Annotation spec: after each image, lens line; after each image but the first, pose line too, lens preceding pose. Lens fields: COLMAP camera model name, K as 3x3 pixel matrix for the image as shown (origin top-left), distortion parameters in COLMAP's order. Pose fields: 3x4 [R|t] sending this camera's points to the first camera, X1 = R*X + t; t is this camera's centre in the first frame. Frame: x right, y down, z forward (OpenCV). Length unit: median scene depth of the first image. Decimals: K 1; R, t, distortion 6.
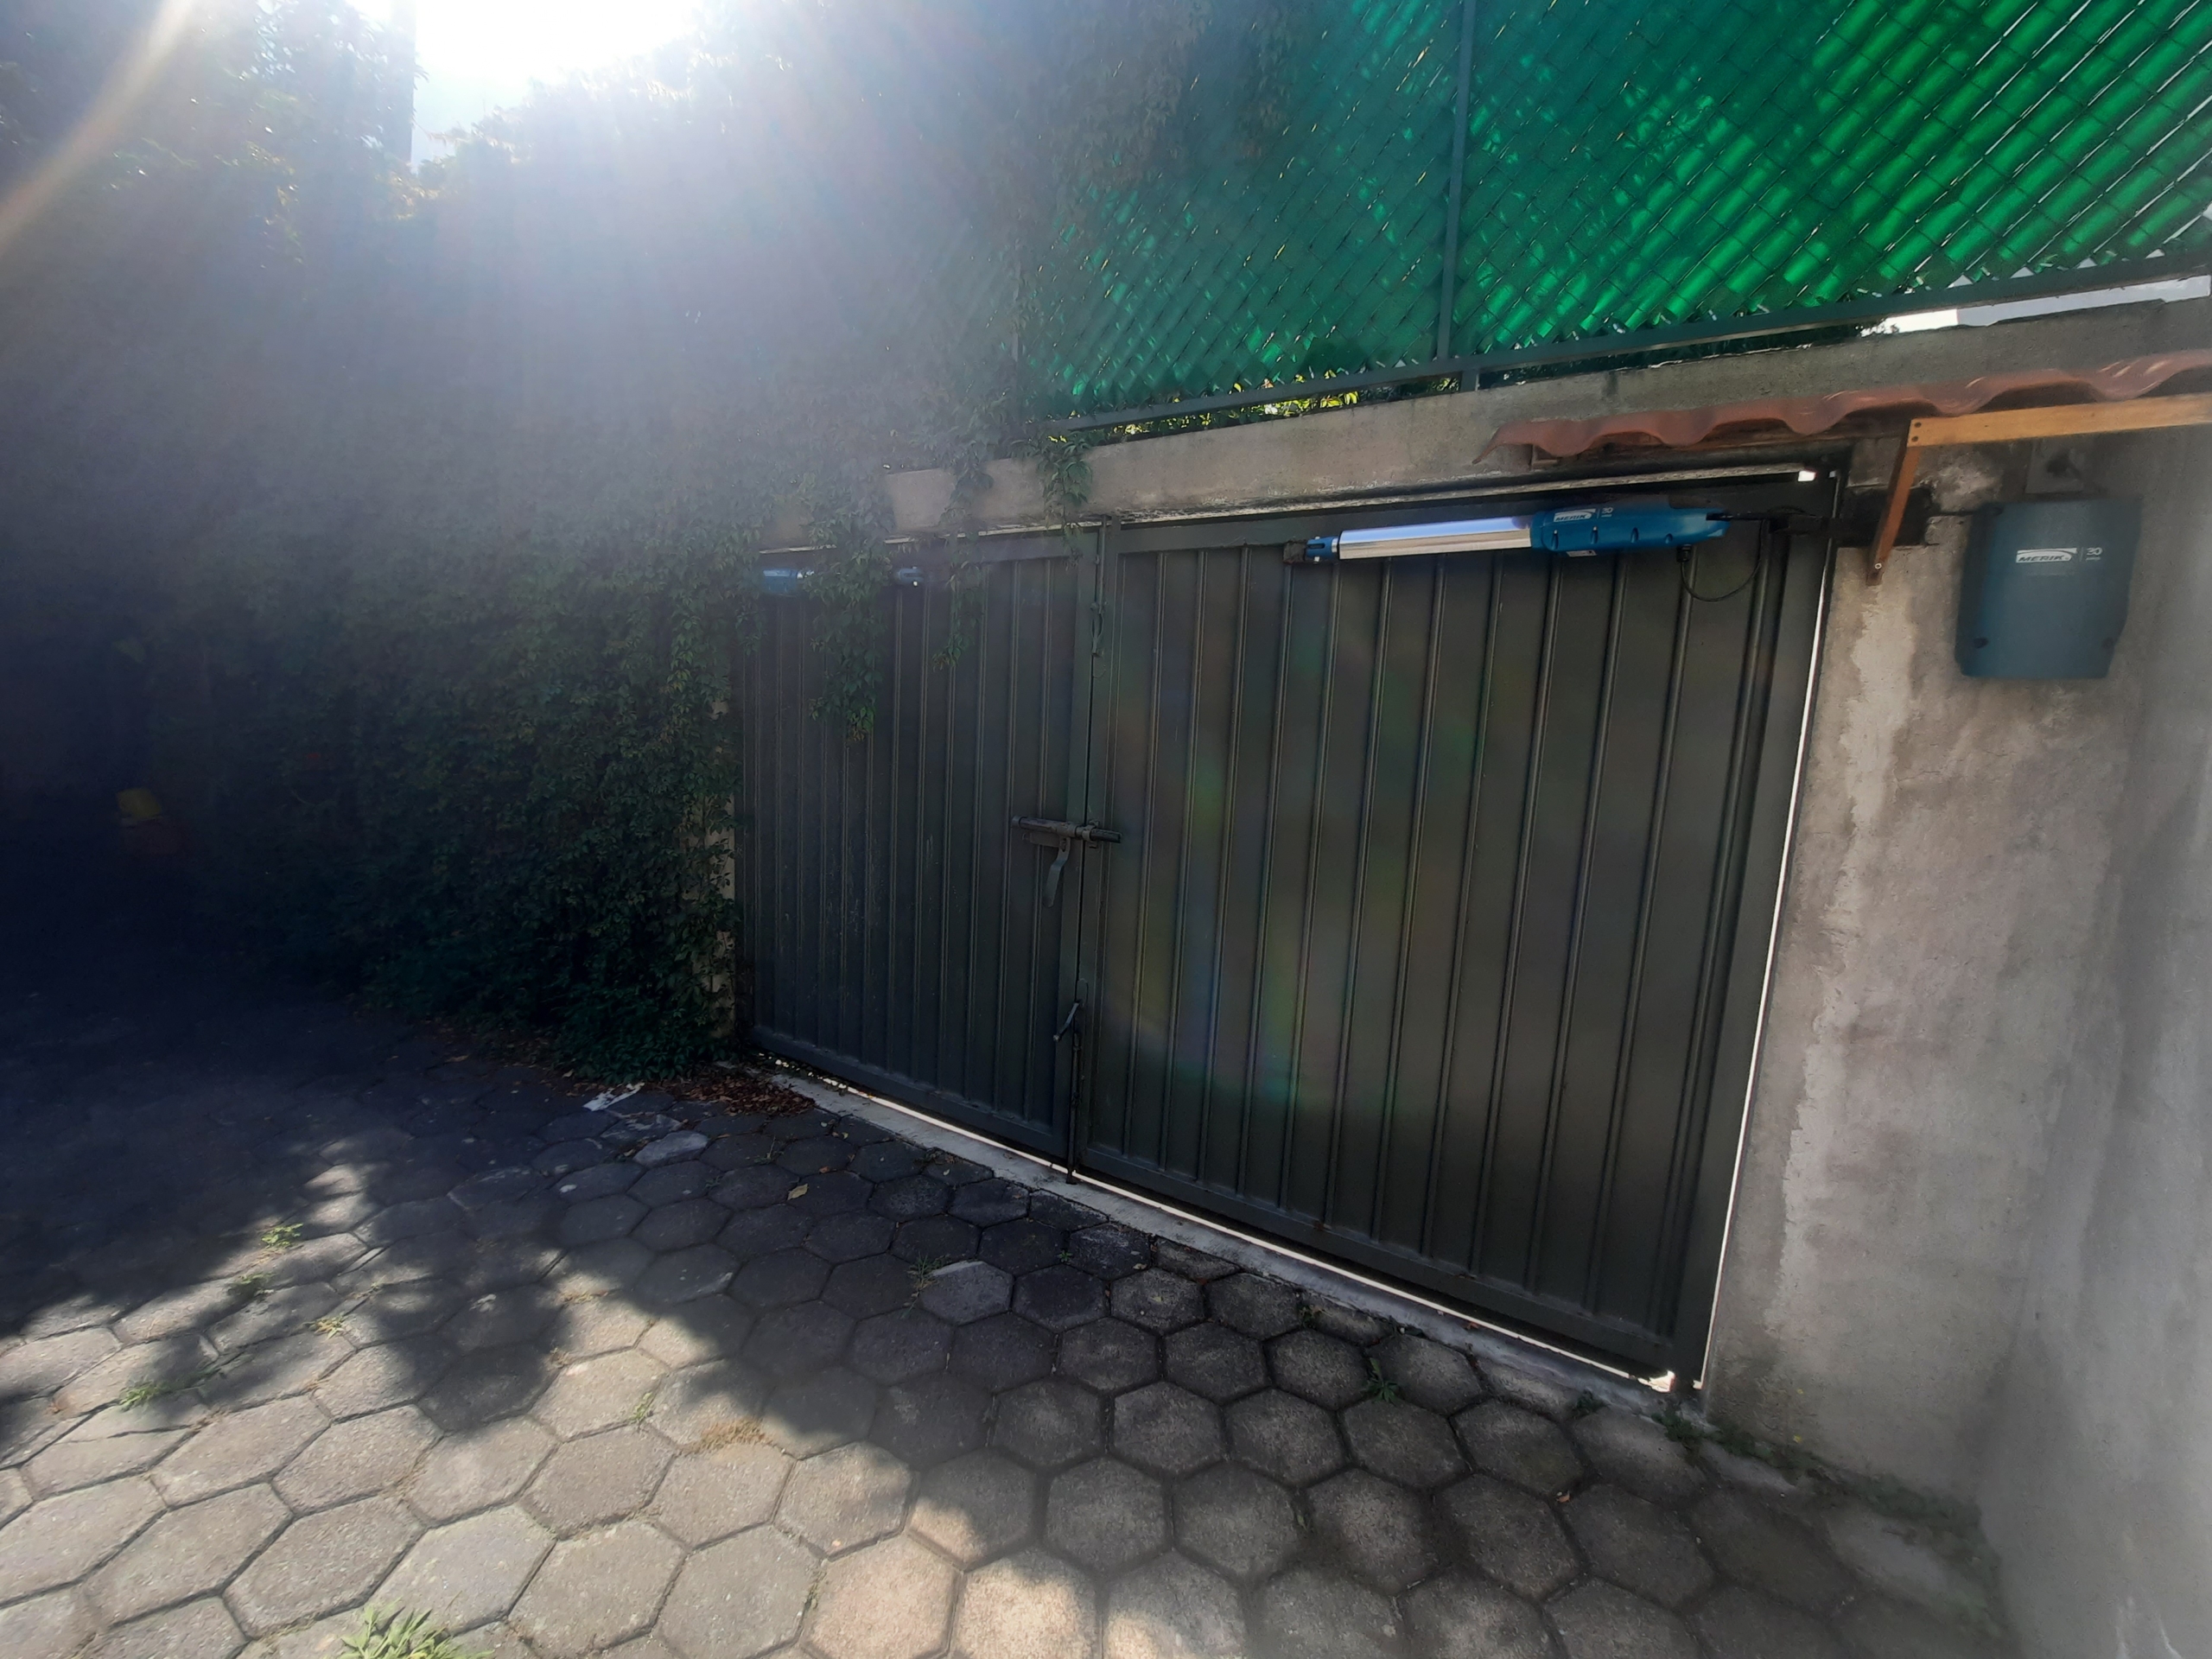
lens RADIAL K [[873.8, 0, 1107.9], [0, 873.8, 834.2], [0, 0, 1]] dist [-0.019024, 0.000688]
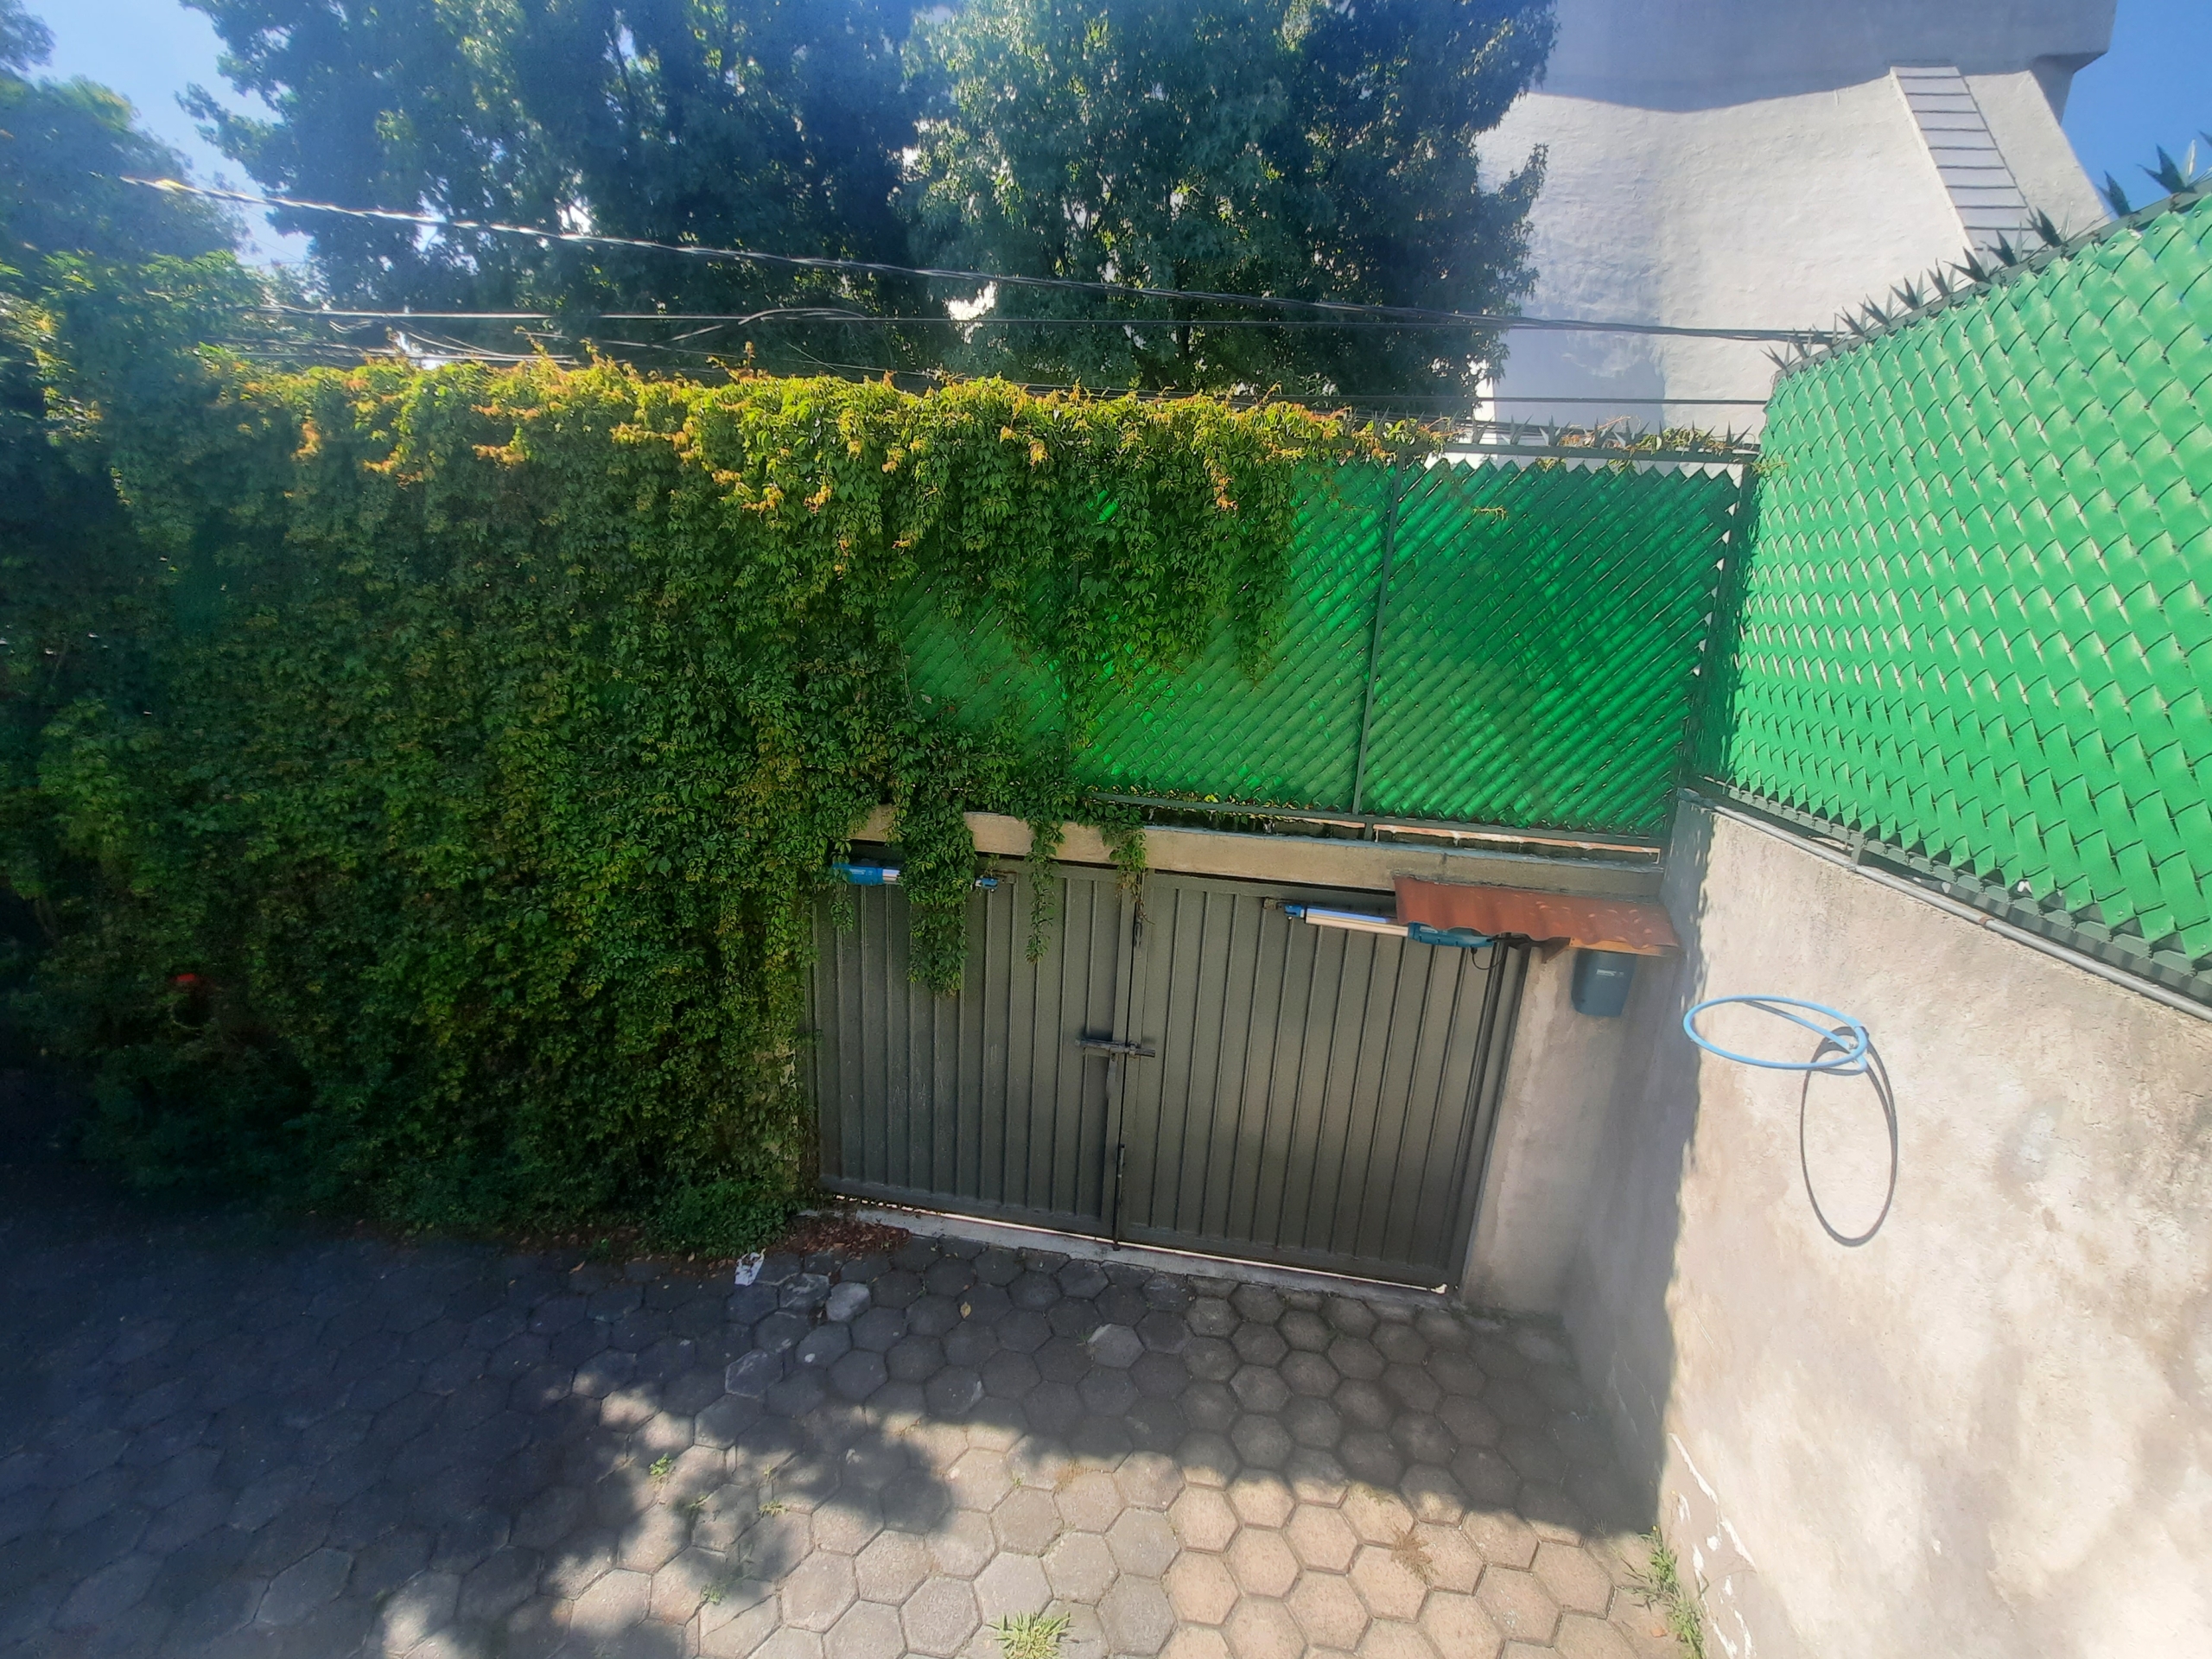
lens RADIAL K [[873.8, 0, 1099.0], [0, 873.8, 827.3], [0, 0, 1]] dist [-0.019024, 0.000688]
pose [[0.922664, -0.094530, 0.373839, -0.850468], [0.040271, 0.987806, 0.150388, -0.866765], [-0.383497, -0.123703, 0.915220, -0.505616]]
